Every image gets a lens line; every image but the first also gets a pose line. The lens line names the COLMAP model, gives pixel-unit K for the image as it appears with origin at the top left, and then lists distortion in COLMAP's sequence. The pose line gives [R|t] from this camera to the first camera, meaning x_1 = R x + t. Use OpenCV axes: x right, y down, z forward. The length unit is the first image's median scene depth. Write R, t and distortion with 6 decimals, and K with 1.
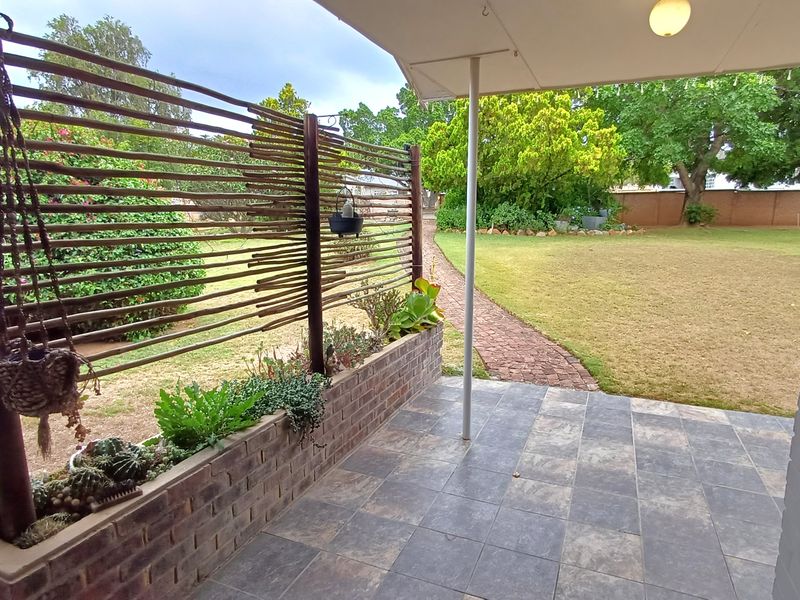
lens RADIAL K [[487.6, 0, 404.4], [0, 487.6, 299.7], [0, 0, 1]] dist [0.001859, 0.001158]
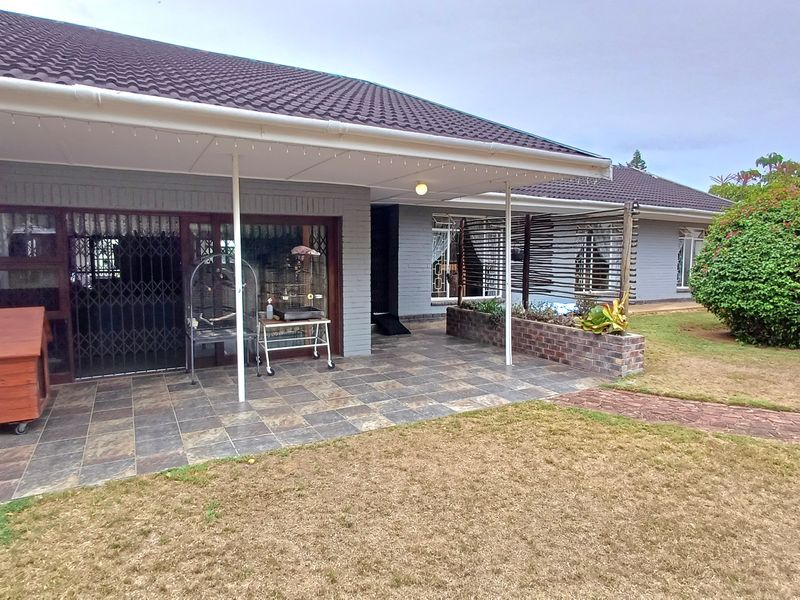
lens RADIAL K [[487.6, 0, 405.8], [0, 487.6, 299.4], [0, 0, 1]] dist [0.001859, 0.001158]
pose [[-0.604072, 0.073481, -0.793535, 1.992832], [-0.137311, 0.971251, 0.194464, -0.310415], [0.785011, 0.226432, -0.576616, 1.827688]]
